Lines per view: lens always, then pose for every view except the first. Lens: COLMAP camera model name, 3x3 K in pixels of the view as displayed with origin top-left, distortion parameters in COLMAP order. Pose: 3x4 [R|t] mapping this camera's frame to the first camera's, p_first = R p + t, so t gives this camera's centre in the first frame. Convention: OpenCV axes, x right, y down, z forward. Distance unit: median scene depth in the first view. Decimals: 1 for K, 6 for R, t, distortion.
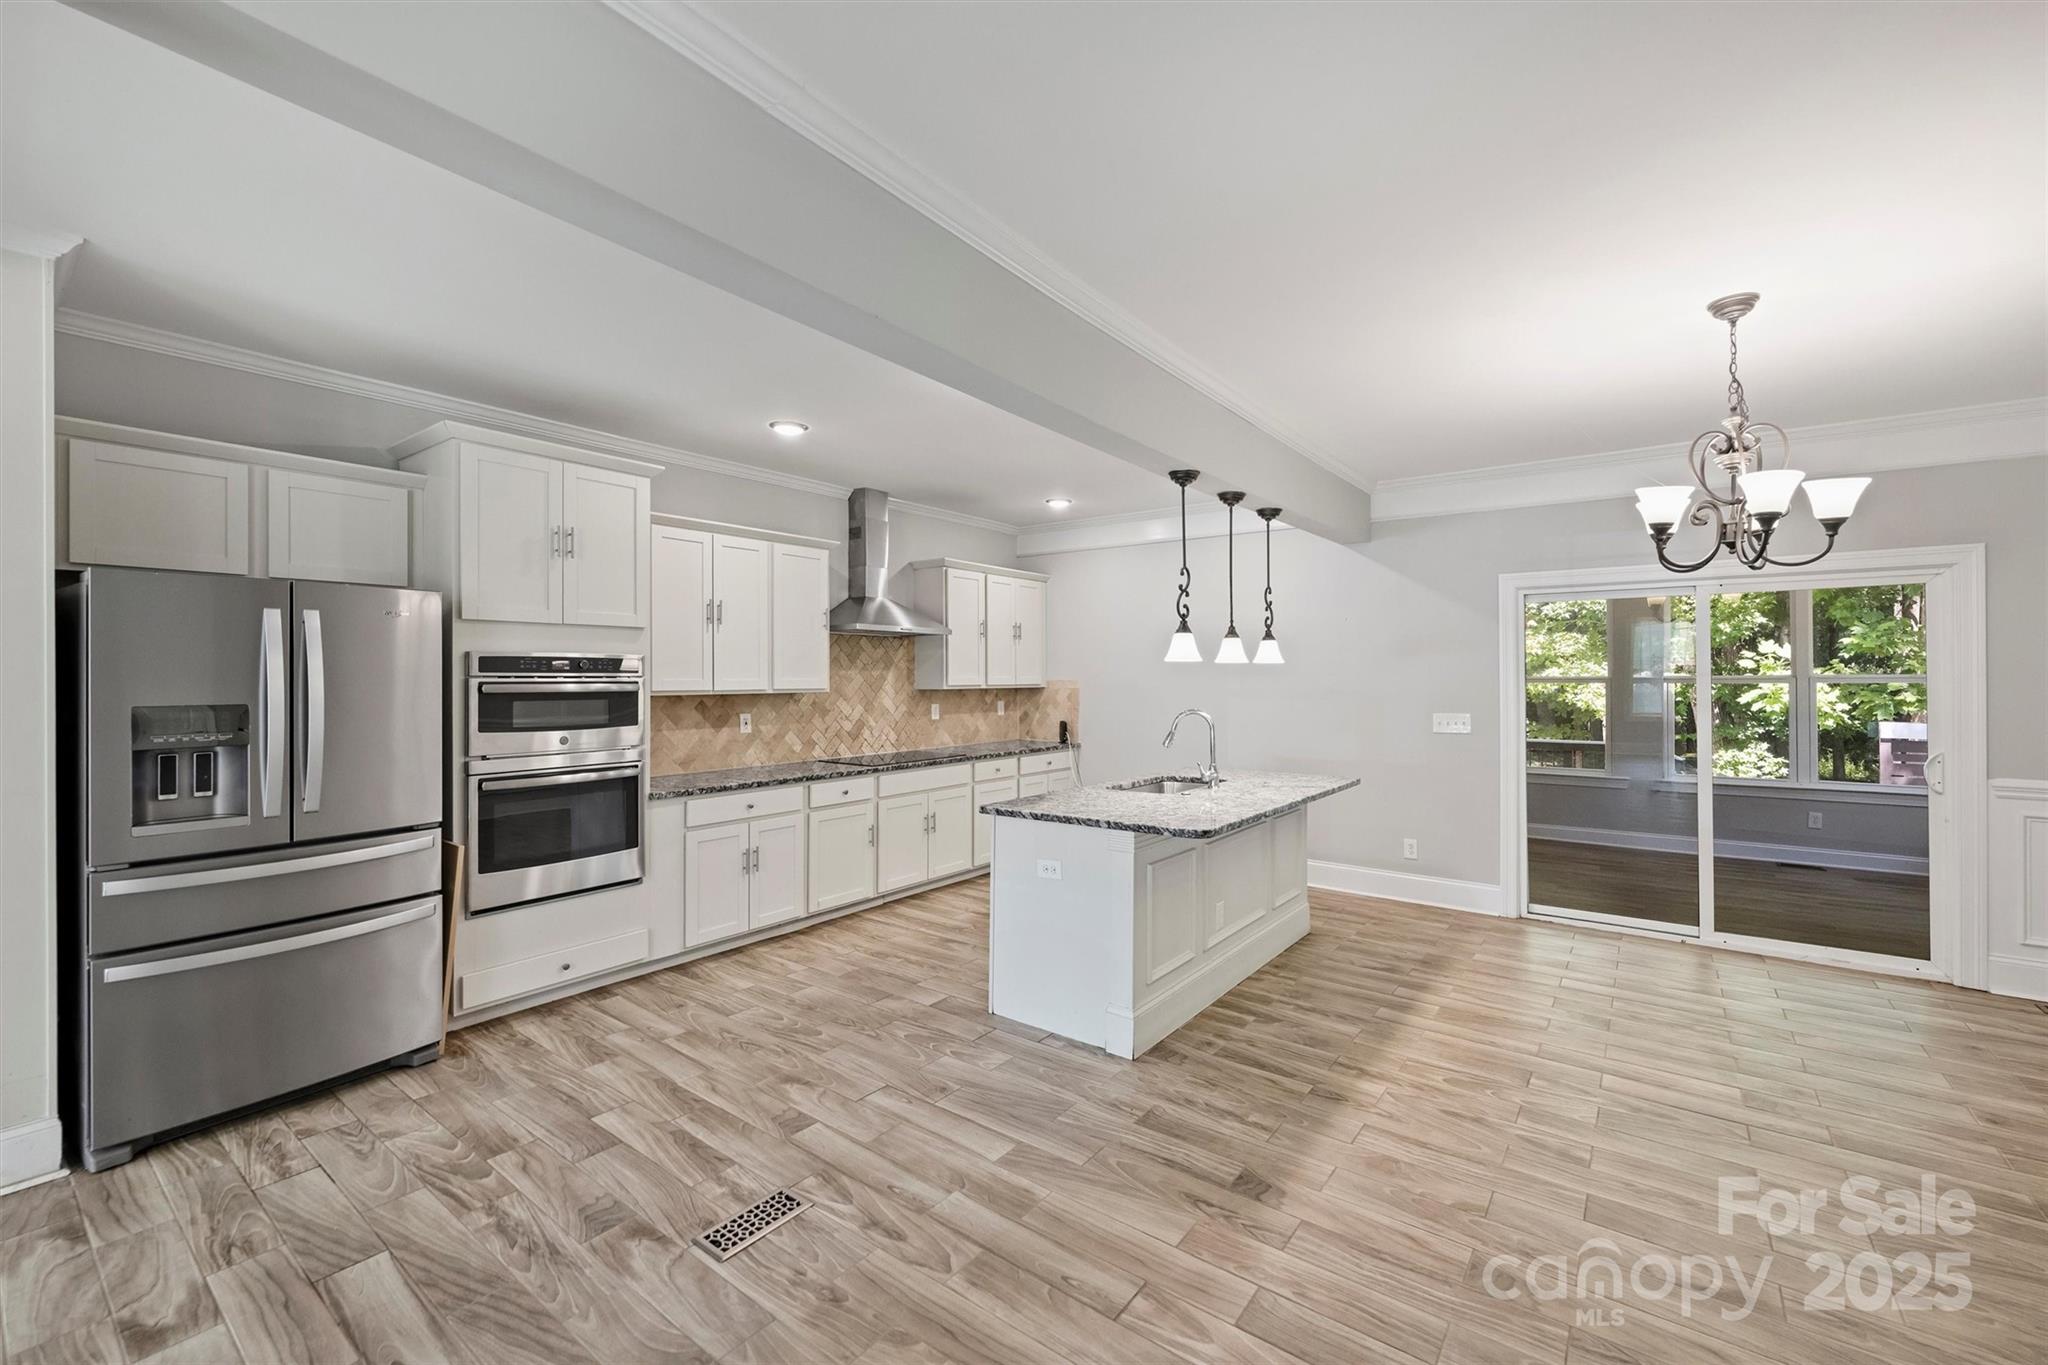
lens RADIAL K [[801.7, 0, 1026.7], [0, 801.7, 677.9], [0, 0, 1]] dist [0.000395, 0.000450]
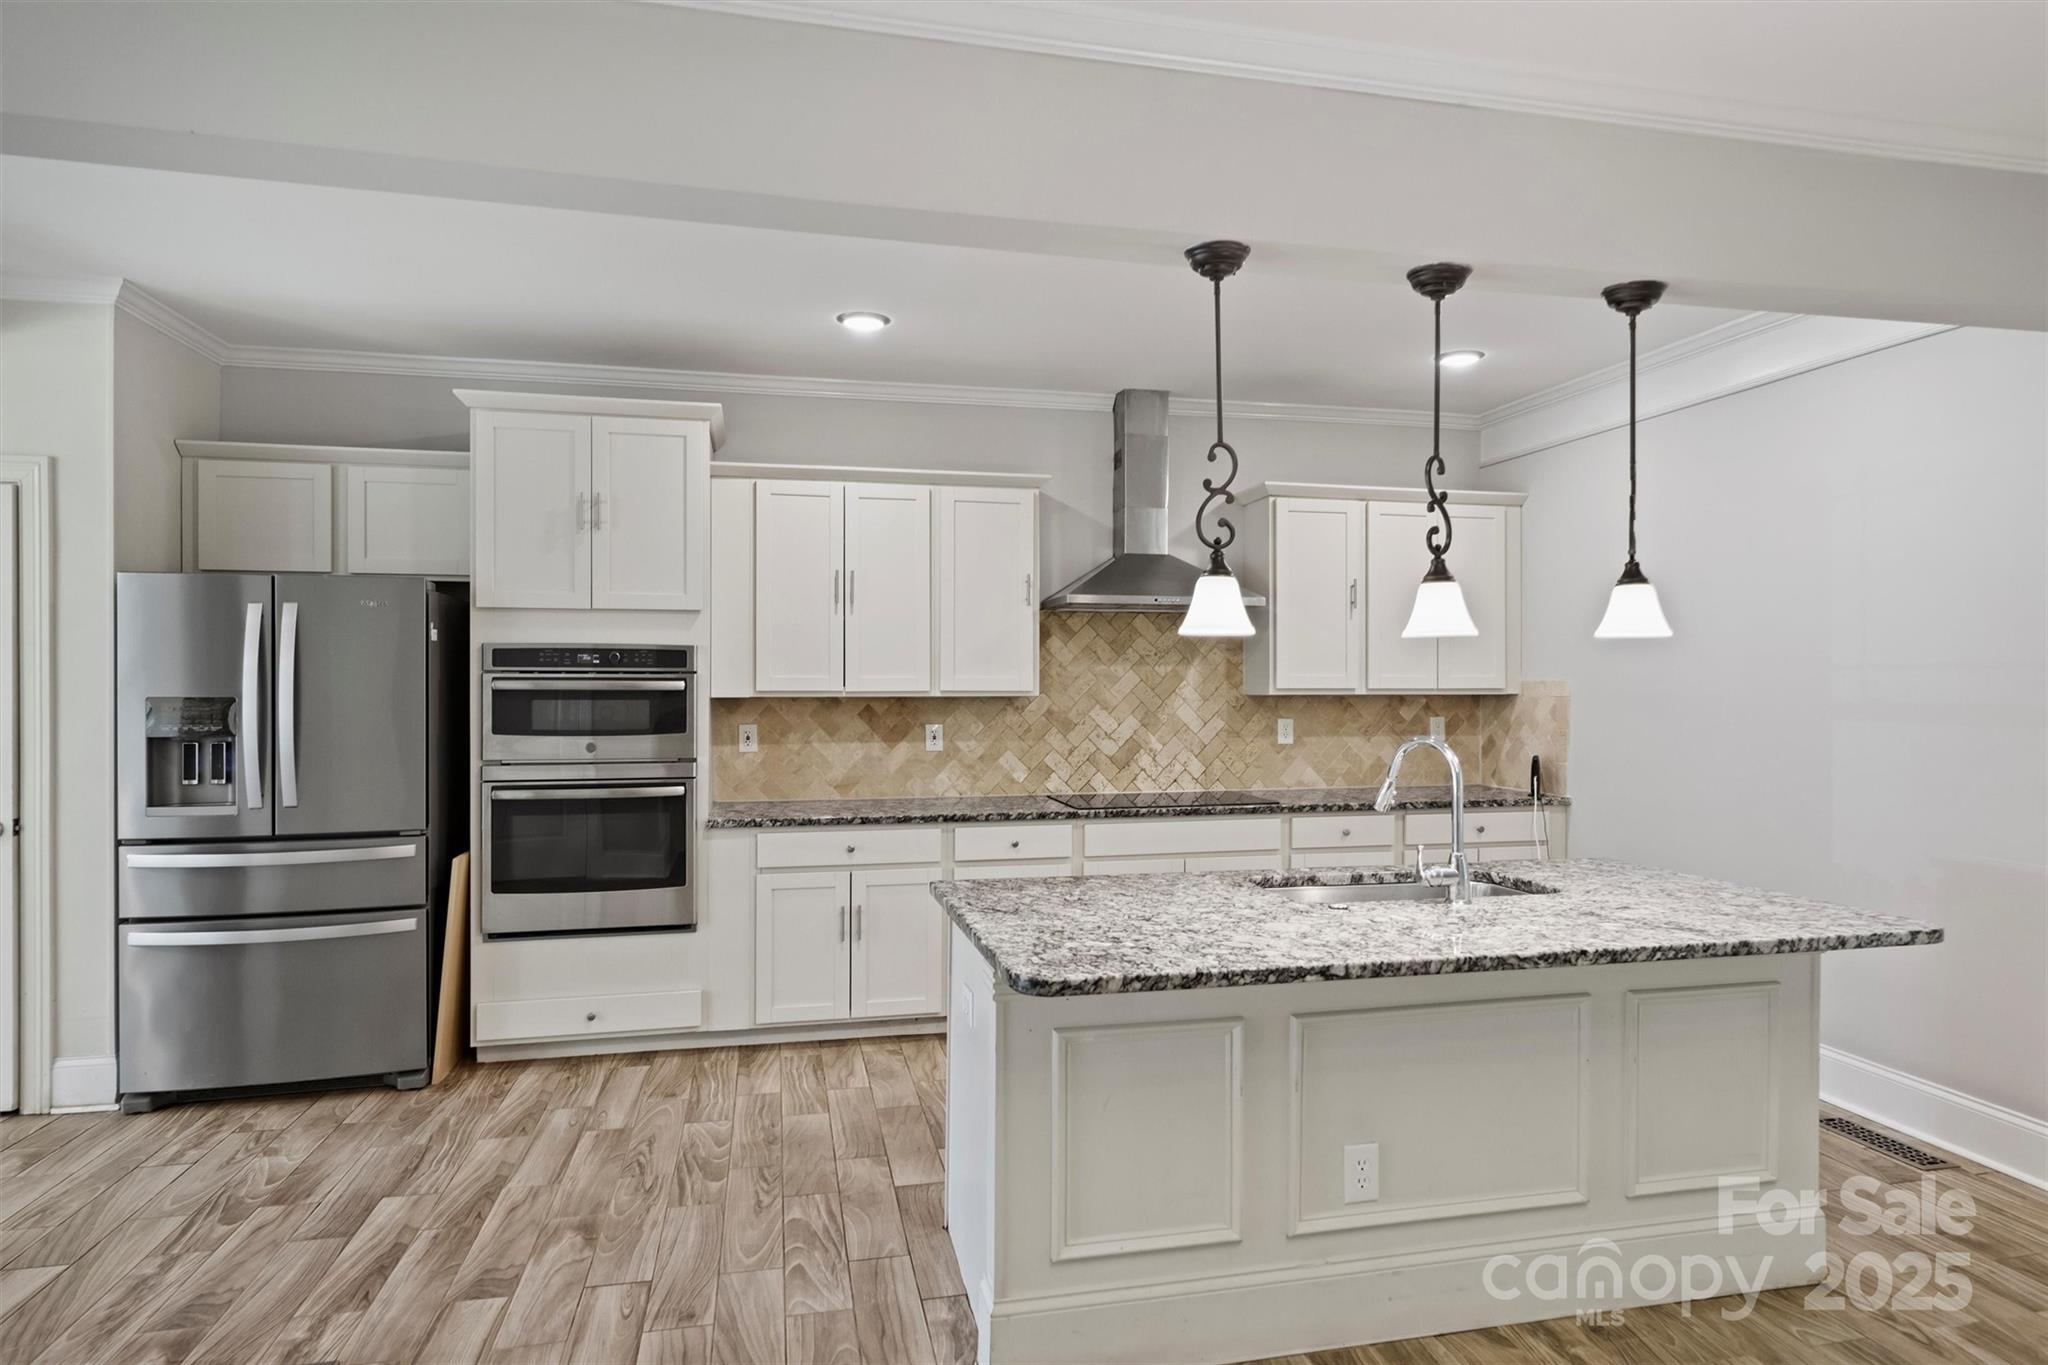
lens RADIAL K [[1113.7, 0, 1017.5], [0, 1113.7, 687.6], [0, 0, 1]] dist [-0.002036, 0.001314]
pose [[0.779554, 0.005171, -0.626313, 0.494960], [-0.002269, 0.999983, 0.005432, 0.007599], [0.626331, -0.002814, 0.779552, 0.365082]]
